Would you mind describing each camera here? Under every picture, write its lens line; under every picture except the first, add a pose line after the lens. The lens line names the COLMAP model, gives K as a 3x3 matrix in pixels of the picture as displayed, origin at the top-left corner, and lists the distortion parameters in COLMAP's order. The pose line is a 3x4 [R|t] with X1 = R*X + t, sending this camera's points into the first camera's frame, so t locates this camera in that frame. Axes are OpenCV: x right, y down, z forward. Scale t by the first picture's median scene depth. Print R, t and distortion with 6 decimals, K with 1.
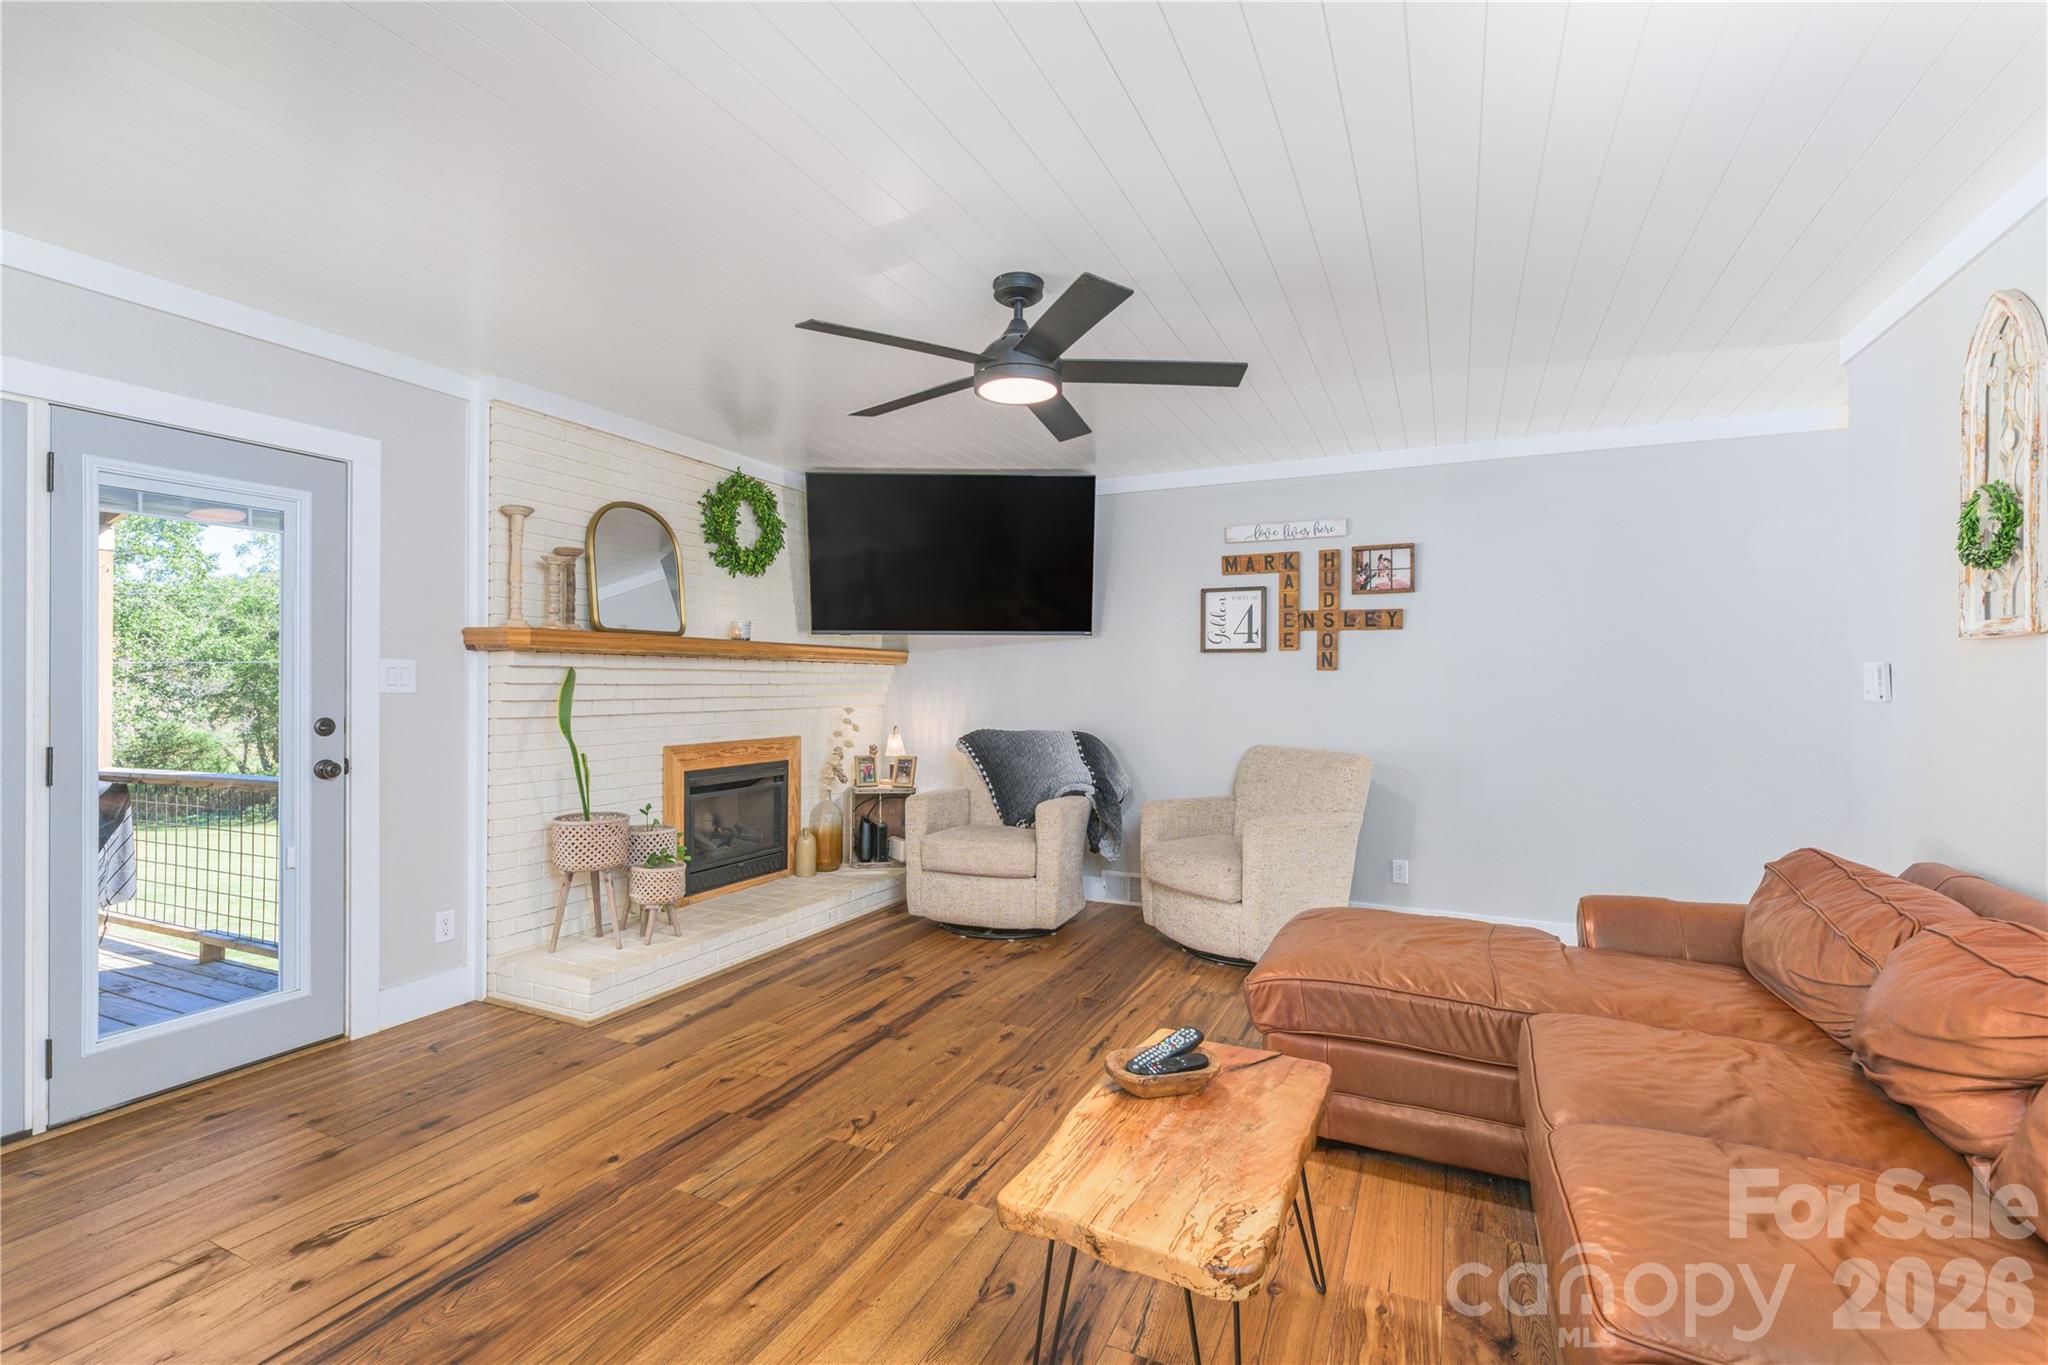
lens RADIAL K [[897.3, 0, 1024.0], [0, 897.3, 682.5], [0, 0, 1]] dist [-0.000613, -0.000114]
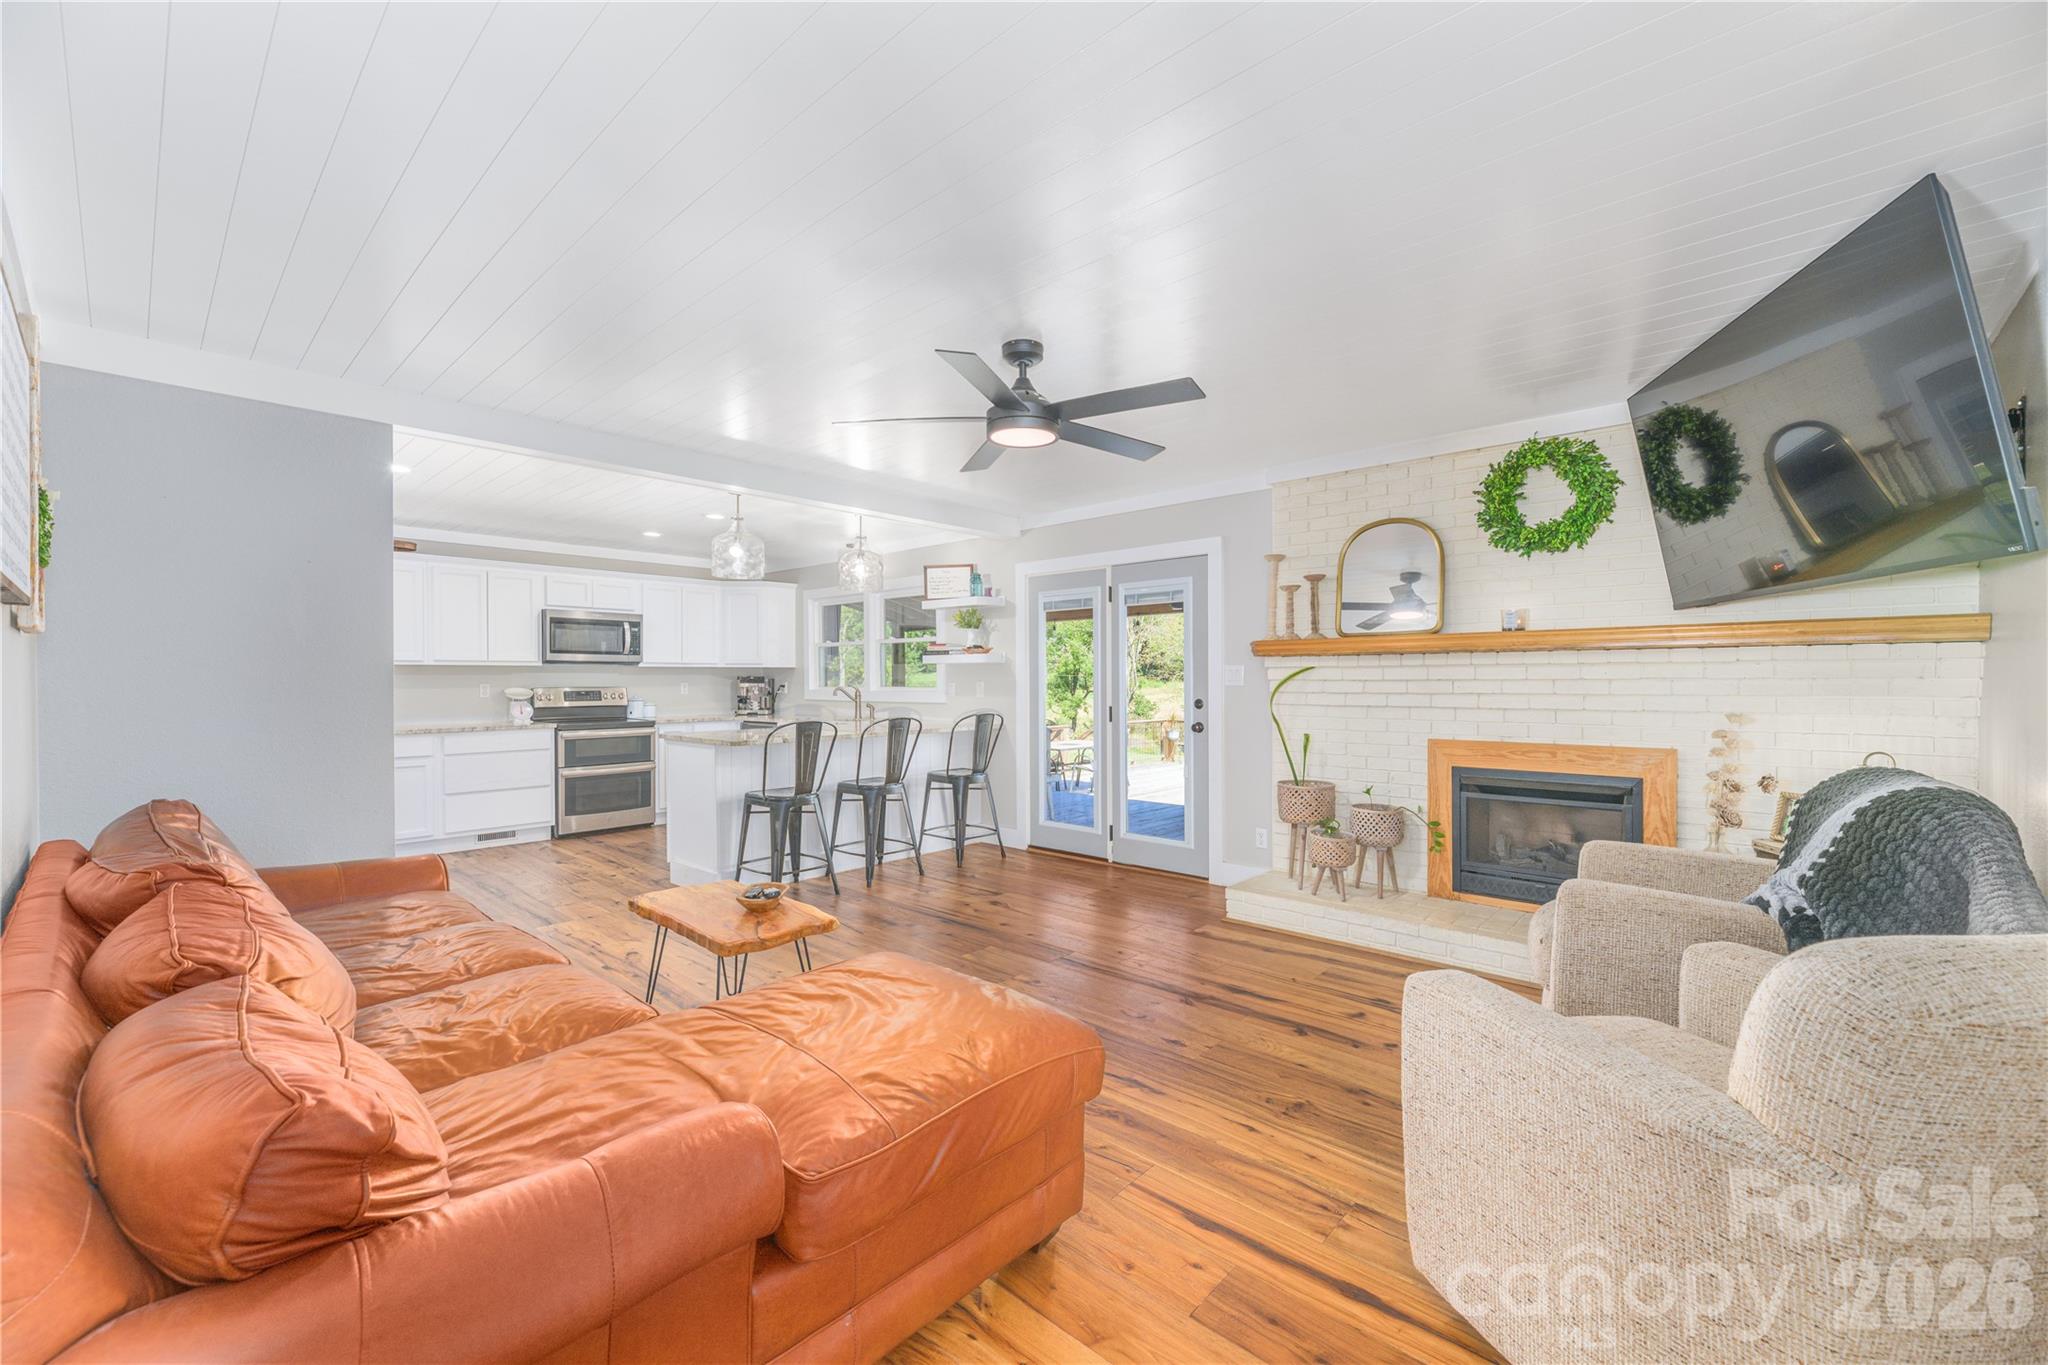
lens RADIAL K [[826.9, 0, 1026.7], [0, 826.9, 684.7], [0, 0, 1]] dist [0.000607, 0.000174]
pose [[-0.291649, 0.005458, -0.956510, 0.816680], [0.004846, 0.999979, 0.004228, 0.001457], [0.956513, -0.003402, -0.291669, 1.023896]]
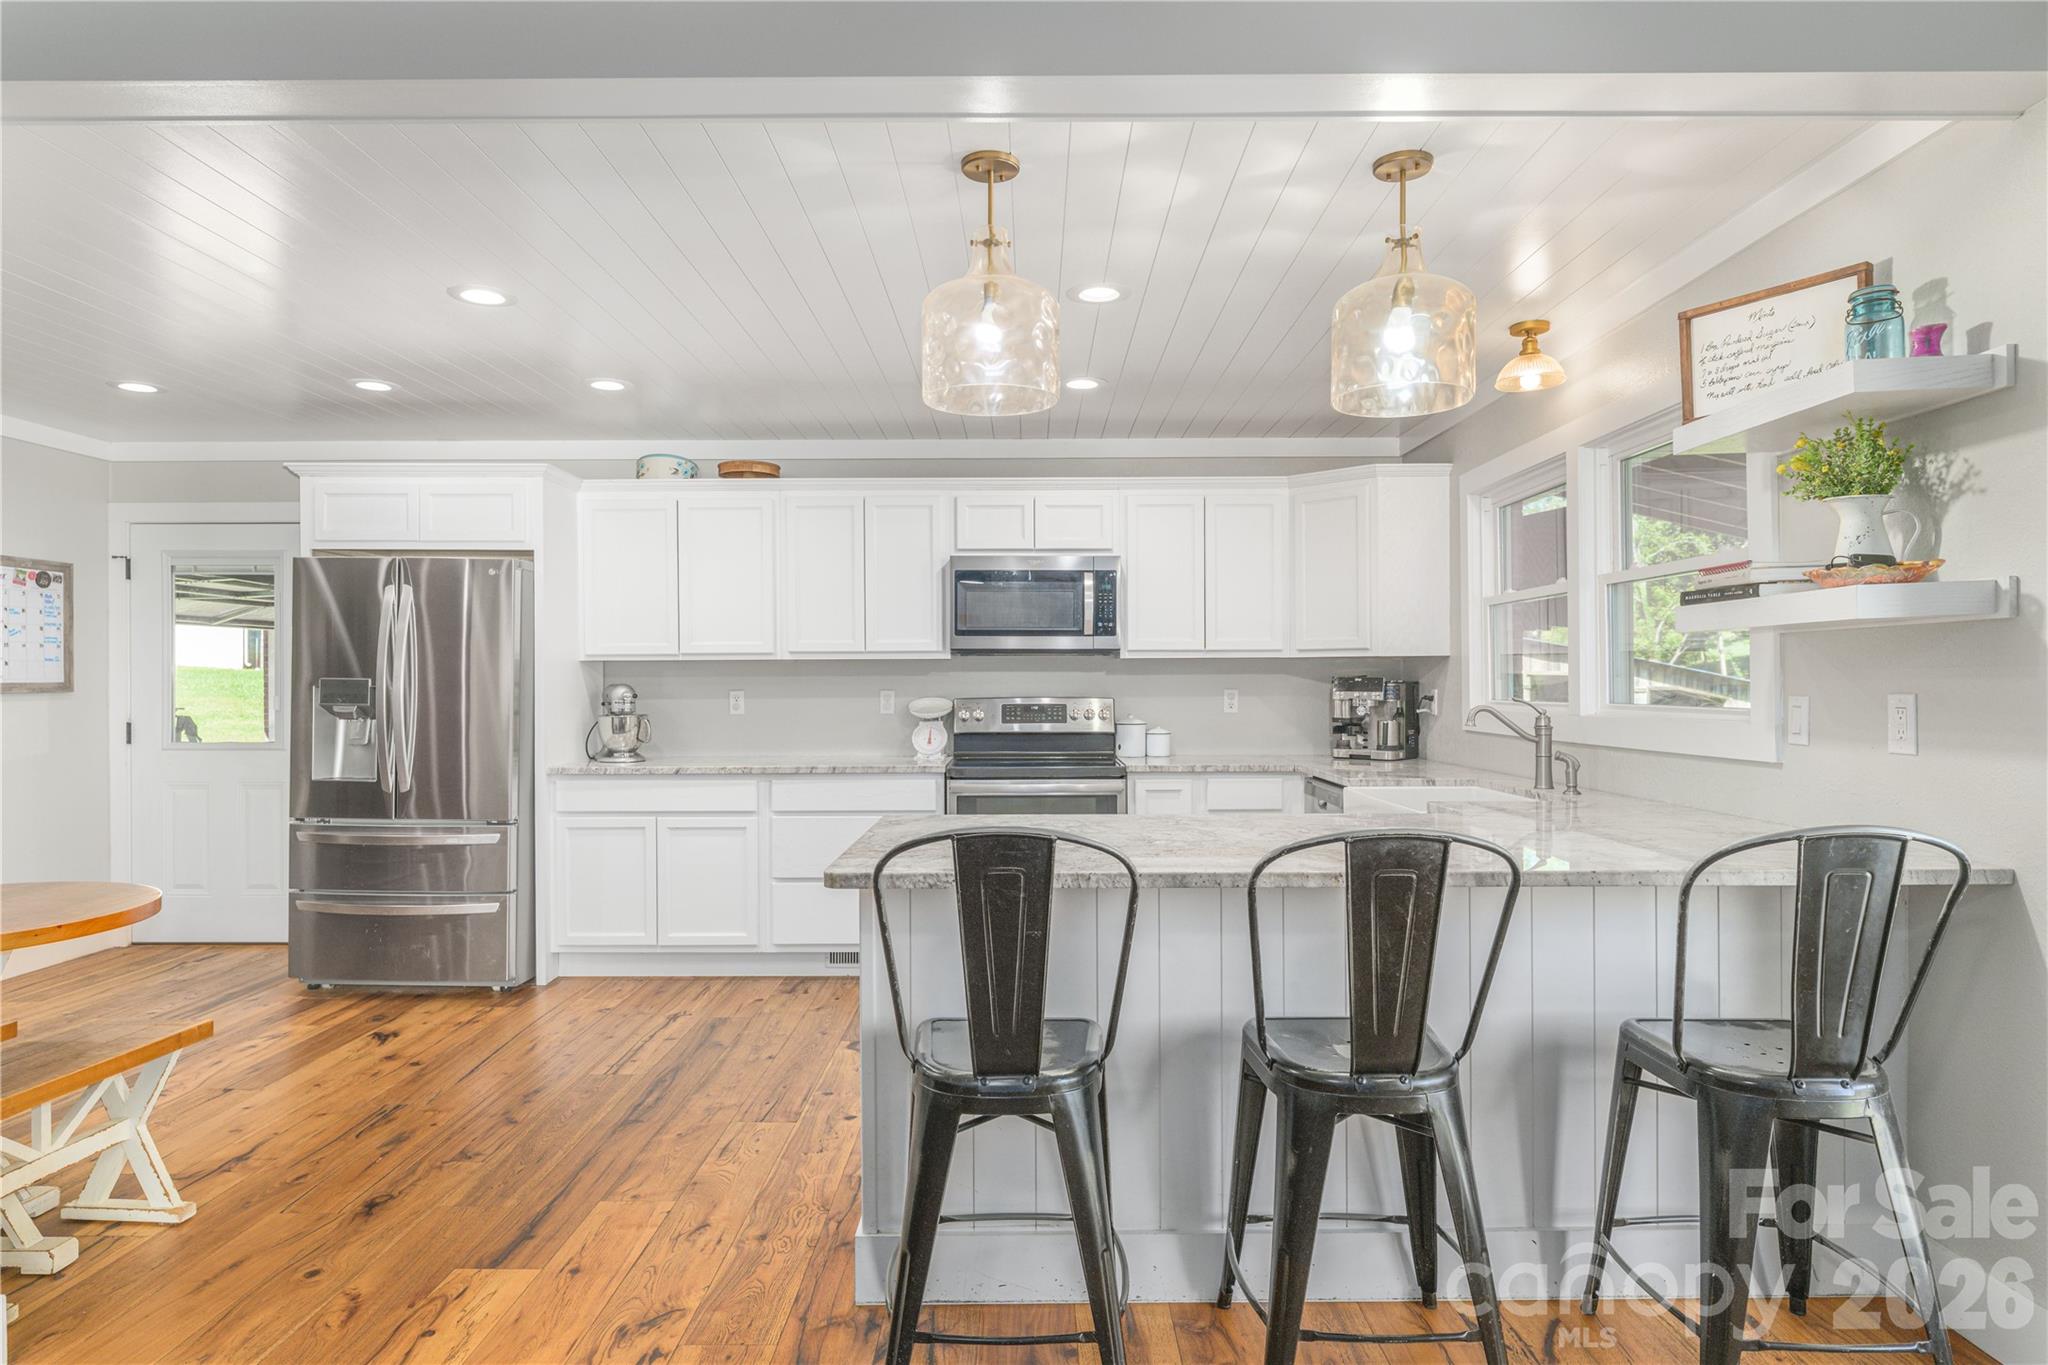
lens RADIAL K [[1166.9, 0, 1025.0], [0, 1166.9, 680.5], [0, 0, 1]] dist [0.002587, 0.000305]
pose [[-0.904918, -0.000675, -0.425586, -0.155467], [0.002076, 0.999980, -0.005999, -0.002890], [0.425582, -0.006312, -0.904898, 0.791259]]
